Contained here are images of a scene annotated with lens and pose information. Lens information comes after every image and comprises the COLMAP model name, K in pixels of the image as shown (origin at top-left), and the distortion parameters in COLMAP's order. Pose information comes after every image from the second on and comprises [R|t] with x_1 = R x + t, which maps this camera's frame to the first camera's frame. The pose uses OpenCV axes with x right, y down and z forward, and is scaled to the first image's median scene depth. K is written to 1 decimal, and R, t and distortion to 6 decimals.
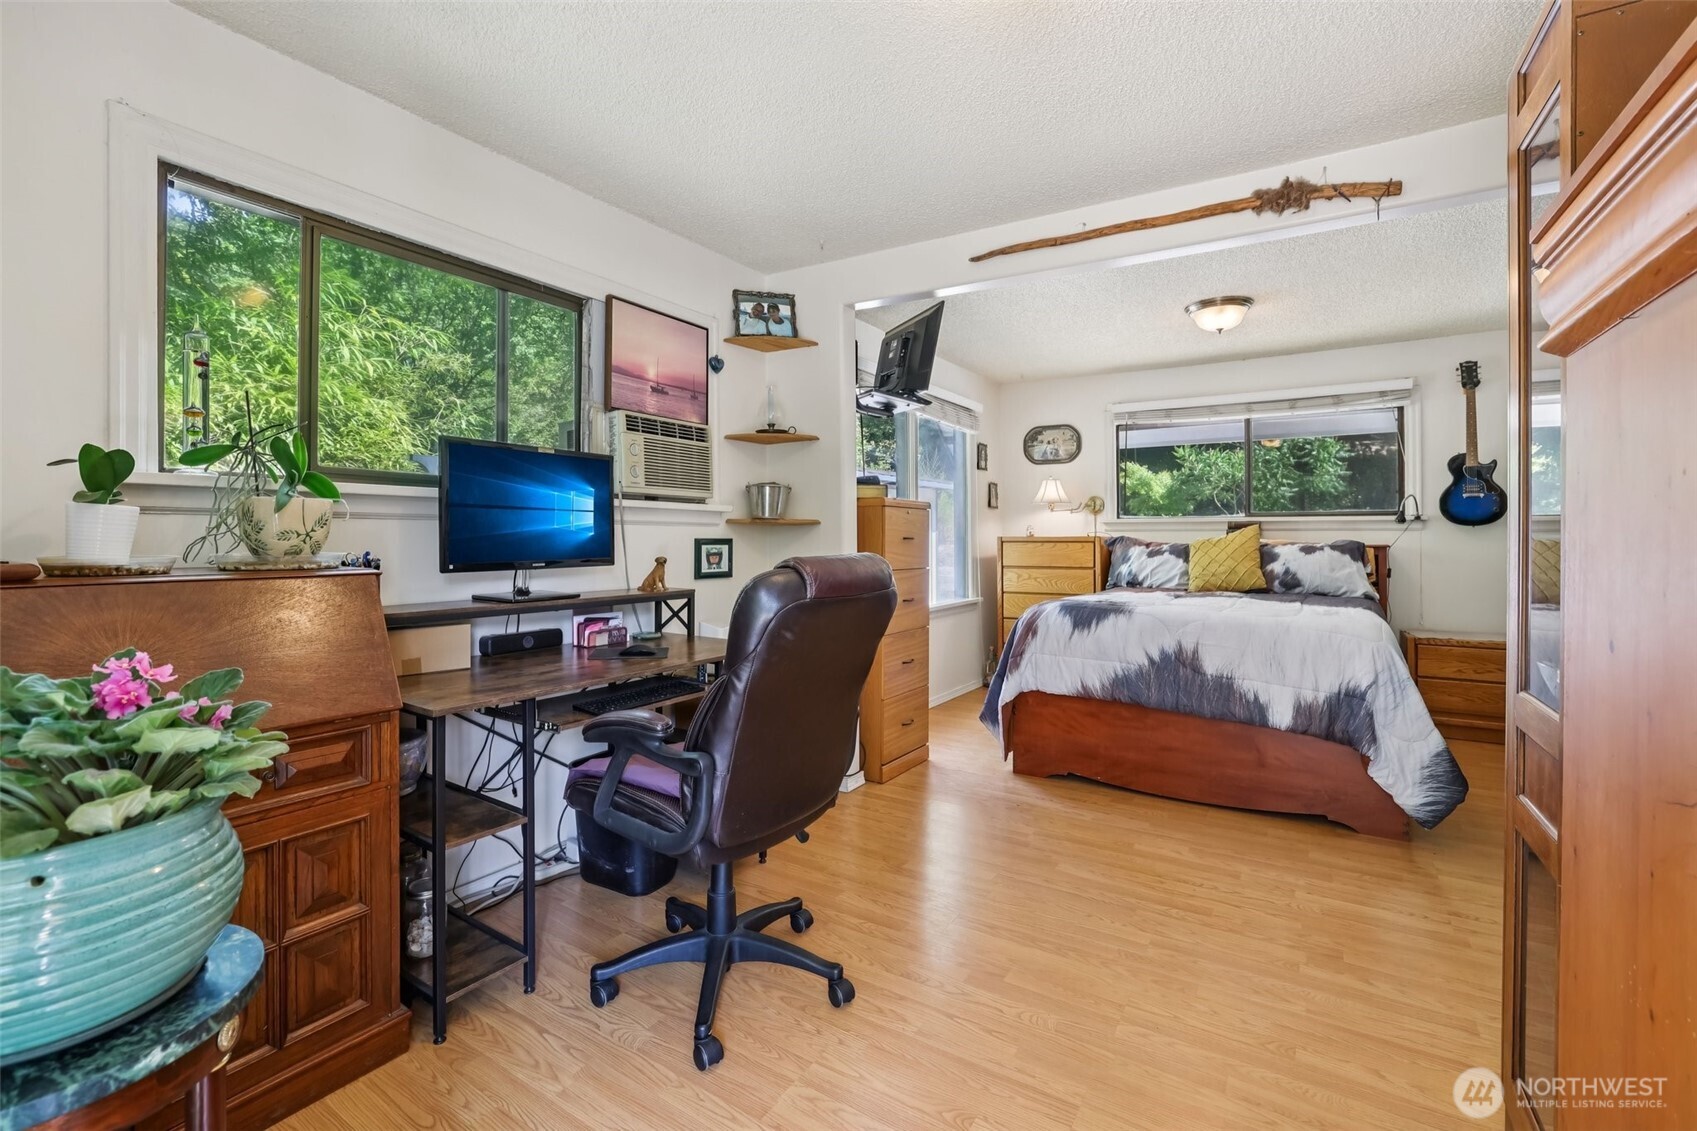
lens RADIAL K [[750.5, 0, 856.9], [0, 750.5, 545.2], [0, 0, 1]] dist [-0.052163, 0.023782]
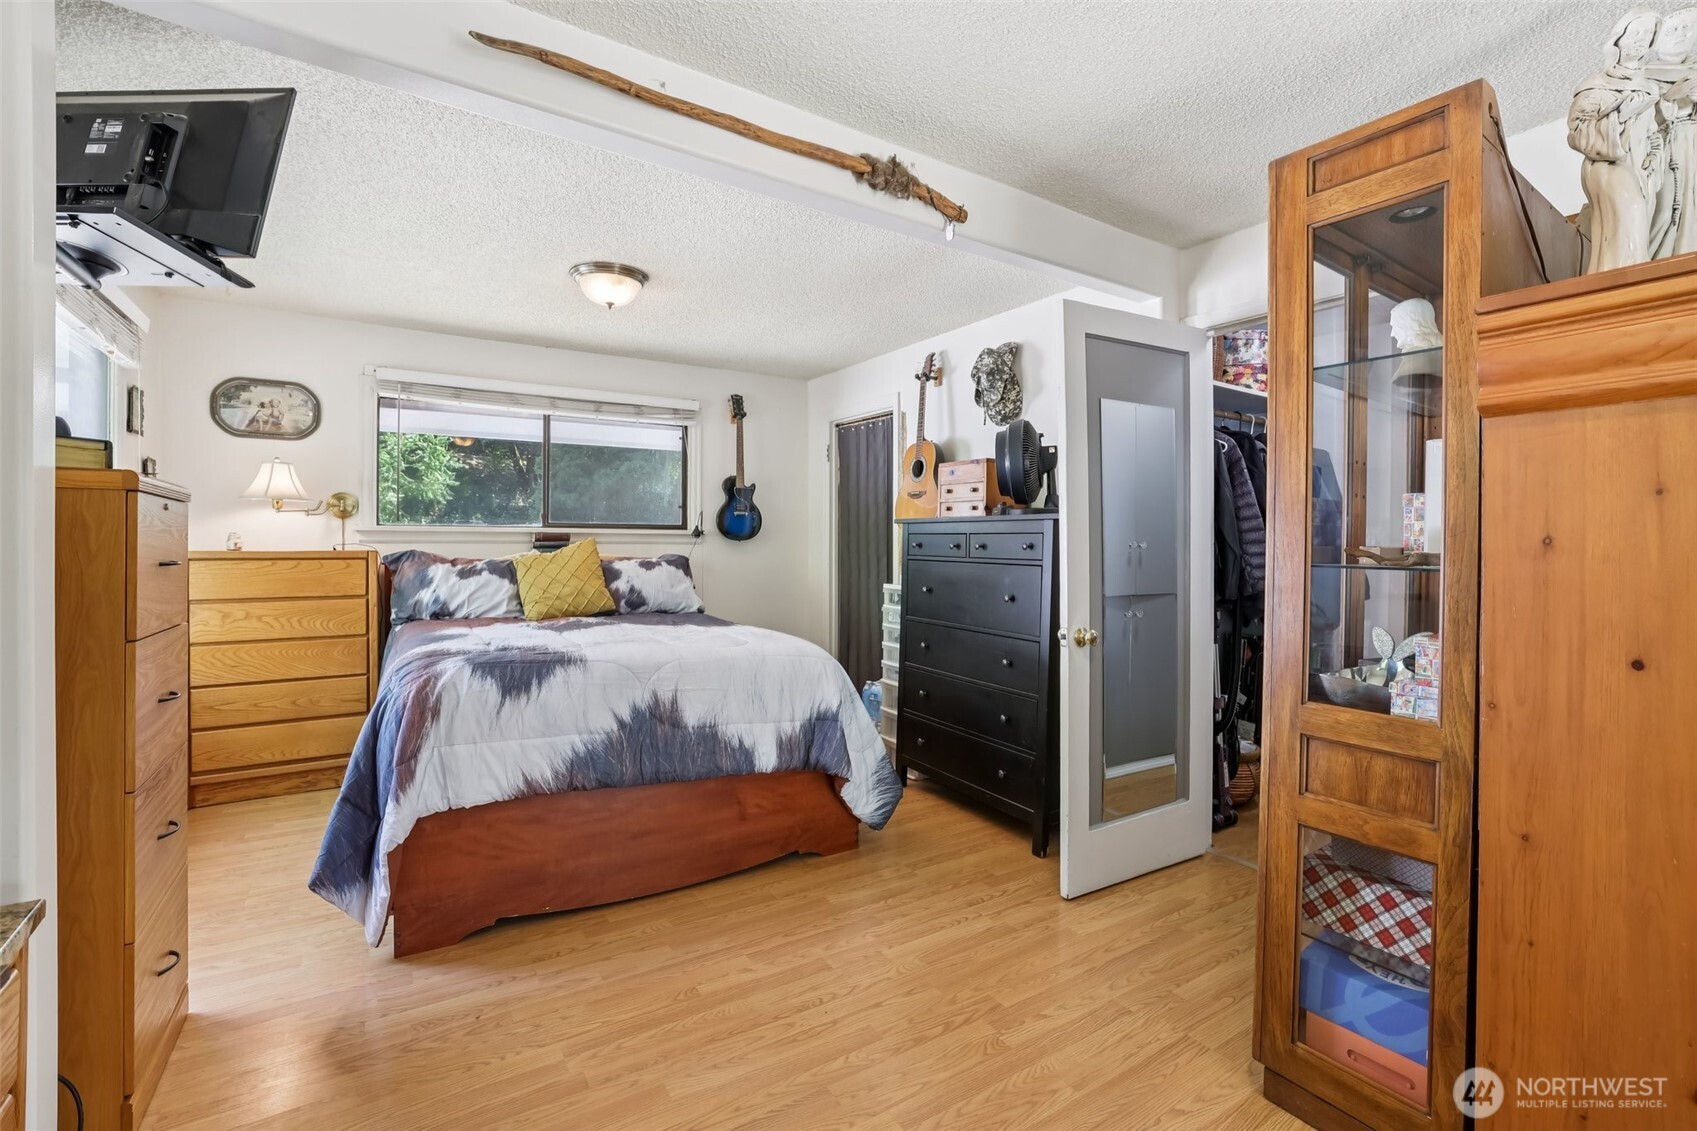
lens RADIAL K [[750.5, 0, 856.9], [0, 750.5, 545.2], [0, 0, 1]] dist [-0.052163, 0.023782]
pose [[0.424996, 0.002636, 0.905191, -0.157733], [0.006111, 0.999965, -0.005781, -0.014528], [-0.905174, 0.007989, 0.424965, 0.424146]]
